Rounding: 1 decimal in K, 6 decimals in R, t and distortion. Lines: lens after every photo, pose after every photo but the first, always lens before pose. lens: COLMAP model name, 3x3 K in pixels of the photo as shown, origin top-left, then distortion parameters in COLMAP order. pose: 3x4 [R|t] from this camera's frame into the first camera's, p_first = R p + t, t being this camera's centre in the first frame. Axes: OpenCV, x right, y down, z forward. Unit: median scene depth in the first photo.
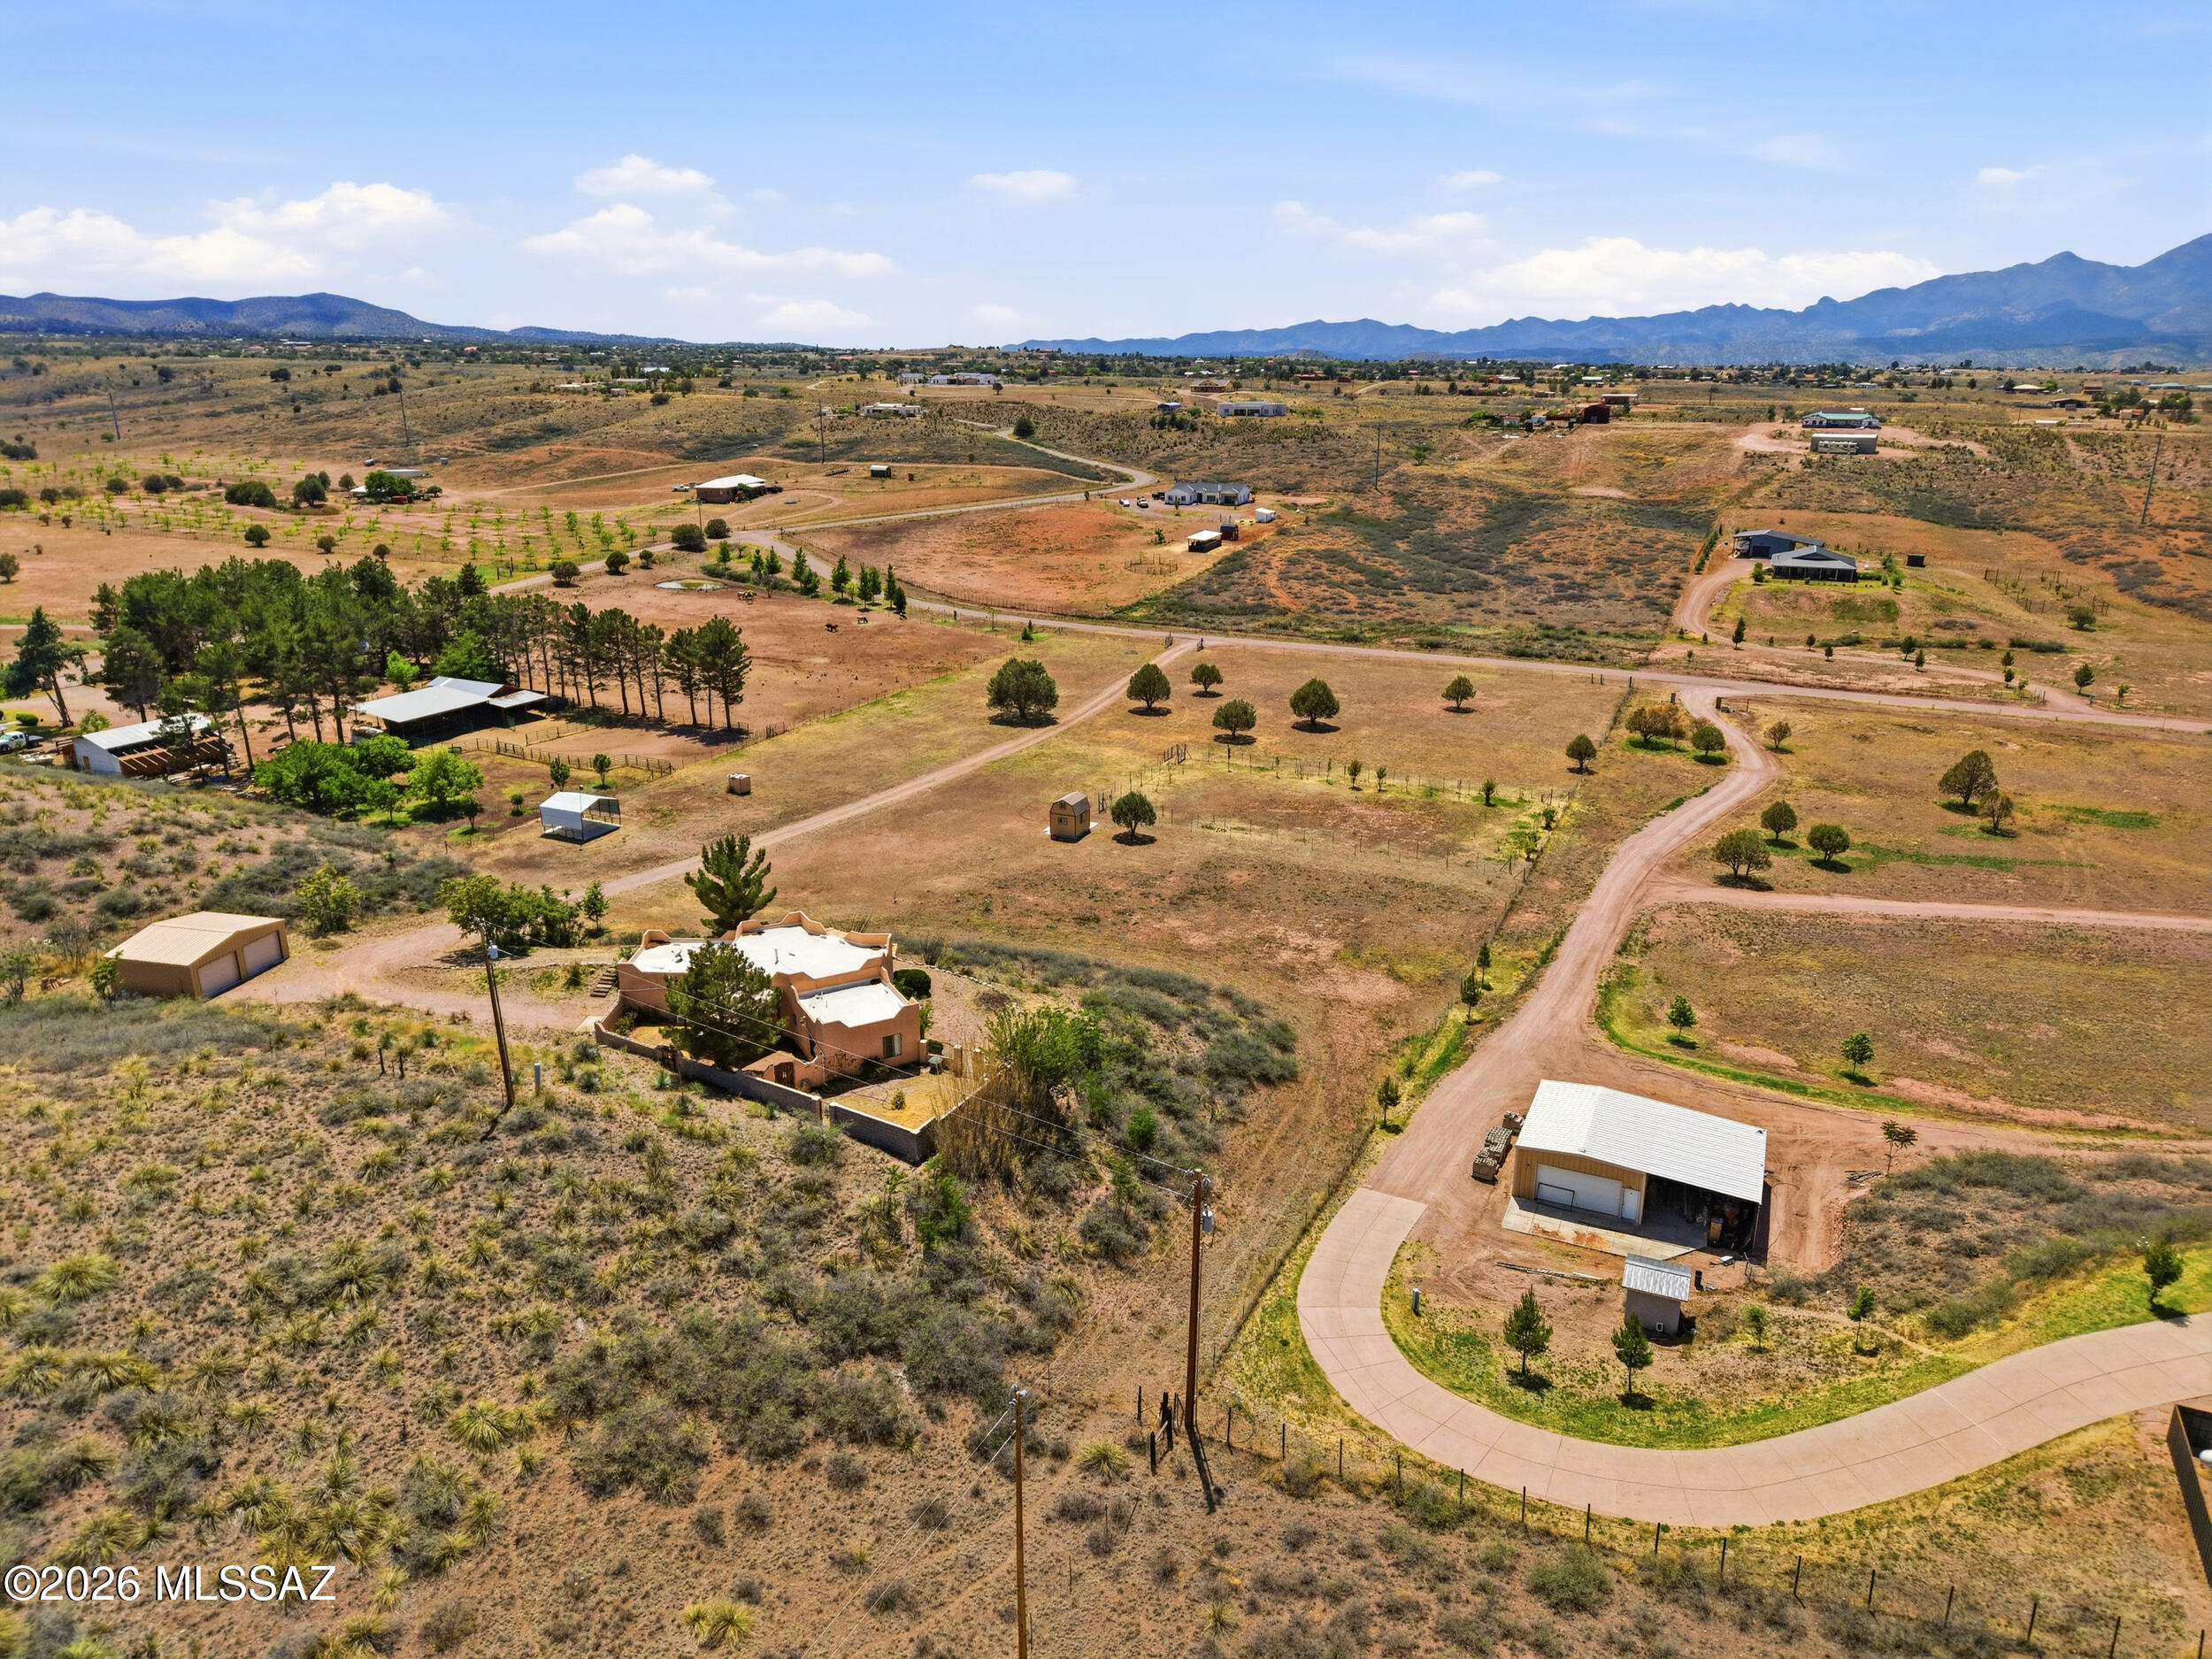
lens RADIAL K [[1490.9, 0, 1106.0], [0, 1490.9, 829.5], [0, 0, 1]] dist [0.037914, -0.030168]
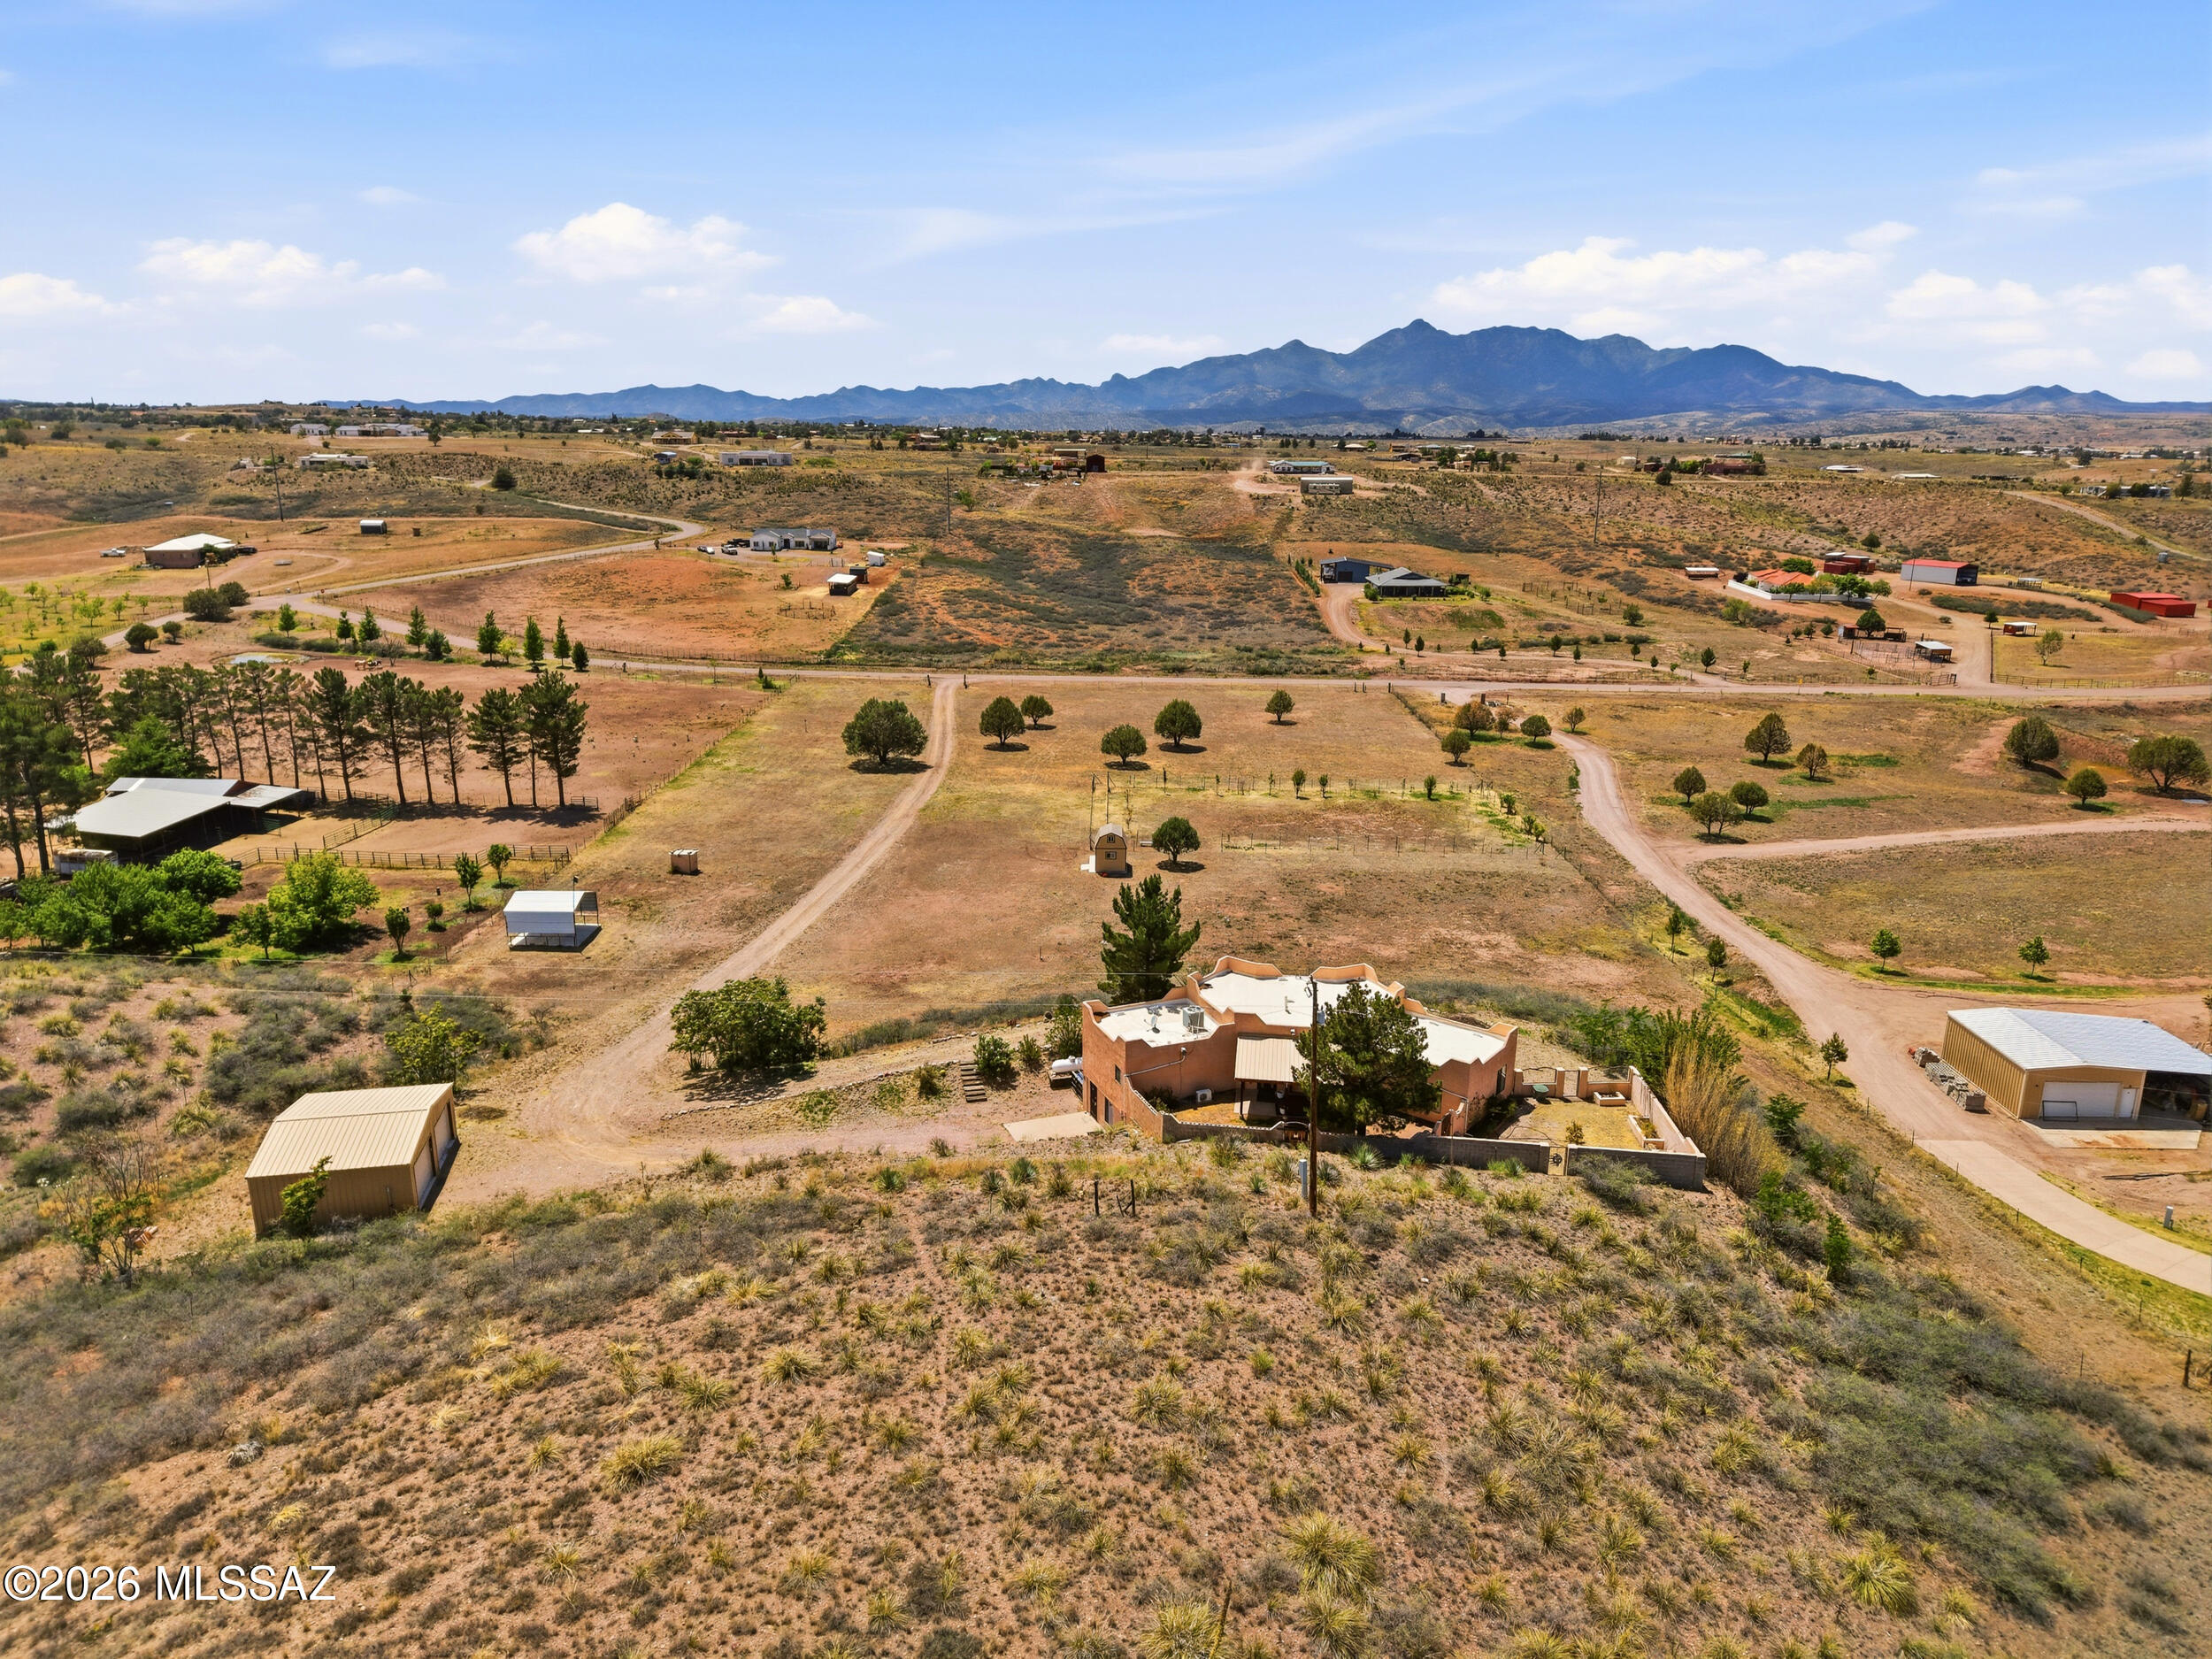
lens RADIAL K [[1491.0, 0, 1106.0], [0, 1491.0, 829.5], [0, 0, 1]] dist [0.003960, 0.000413]
pose [[0.908915, -0.103769, 0.403863, -0.307372], [0.120059, 0.992651, -0.015148, -0.006537], [-0.399323, 0.062256, 0.914694, 0.128945]]
